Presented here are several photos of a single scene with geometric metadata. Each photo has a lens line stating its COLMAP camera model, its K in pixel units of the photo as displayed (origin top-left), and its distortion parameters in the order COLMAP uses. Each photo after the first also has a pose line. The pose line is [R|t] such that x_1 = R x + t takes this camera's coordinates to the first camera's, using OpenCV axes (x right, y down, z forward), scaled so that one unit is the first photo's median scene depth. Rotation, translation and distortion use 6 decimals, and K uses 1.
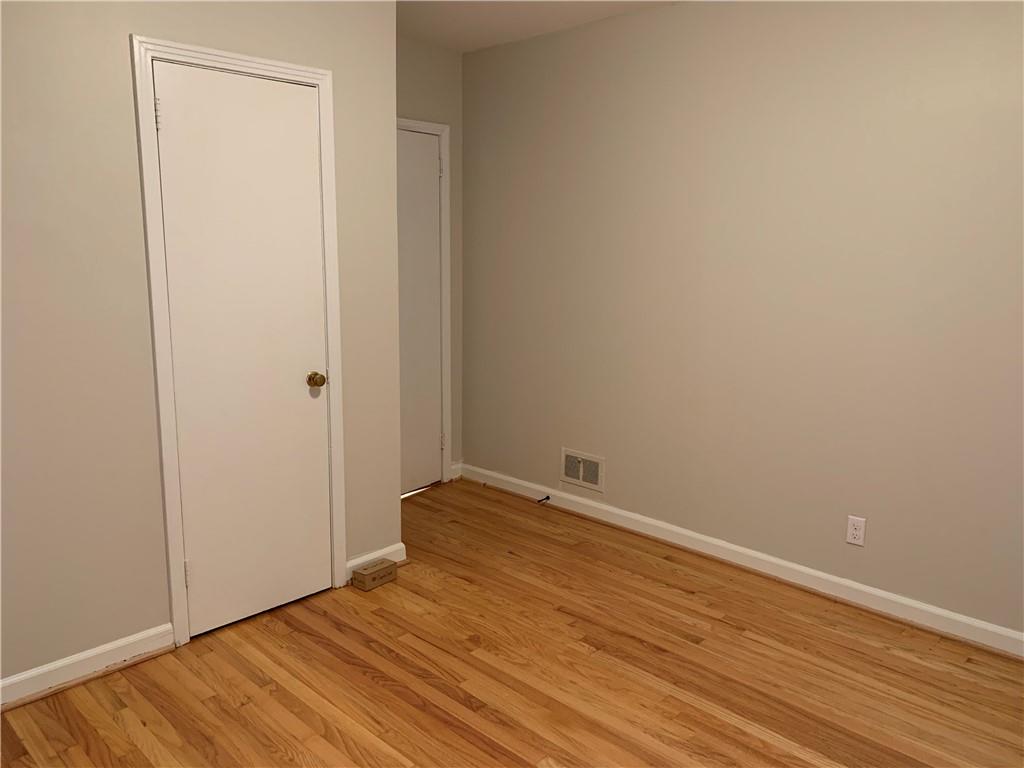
lens RADIAL K [[782.5, 0, 512.0], [0, 782.5, 384.0], [0, 0, 1]] dist [0.005627, 0.003369]
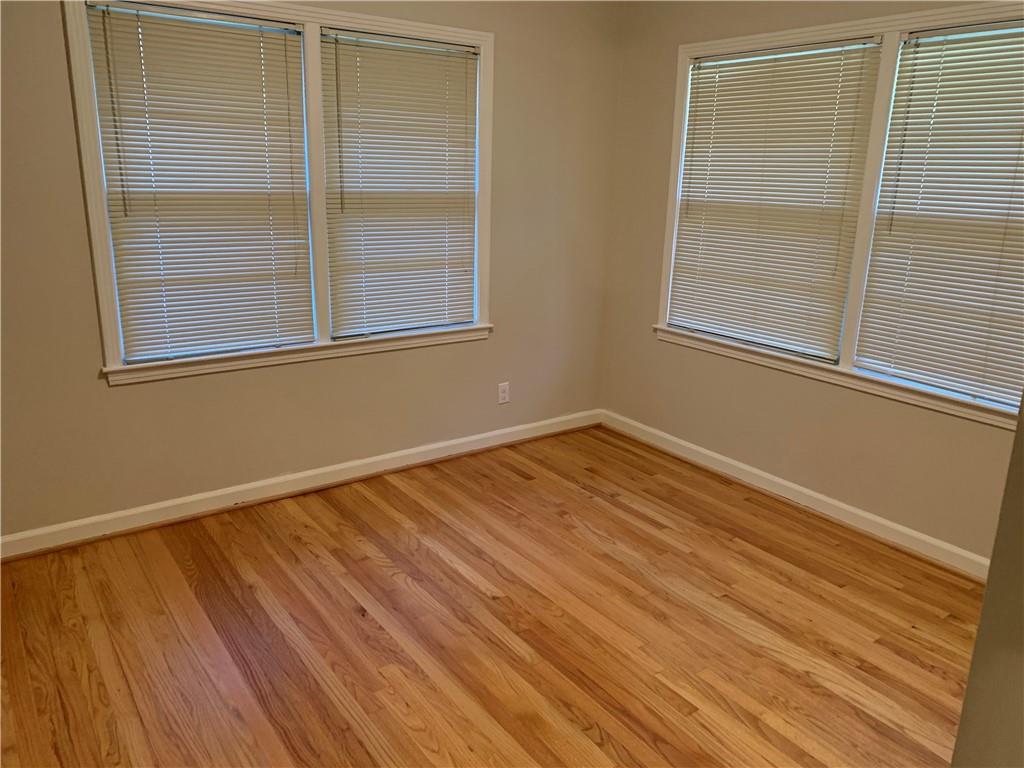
lens RADIAL K [[782.5, 0, 512.0], [0, 782.5, 384.0], [0, 0, 1]] dist [0.005627, 0.003369]
pose [[-0.983111, -0.081754, 0.163737, -0.069639], [-0.002209, 0.899912, 0.436067, -0.325351], [-0.182999, 0.428340, -0.884893, 1.695936]]
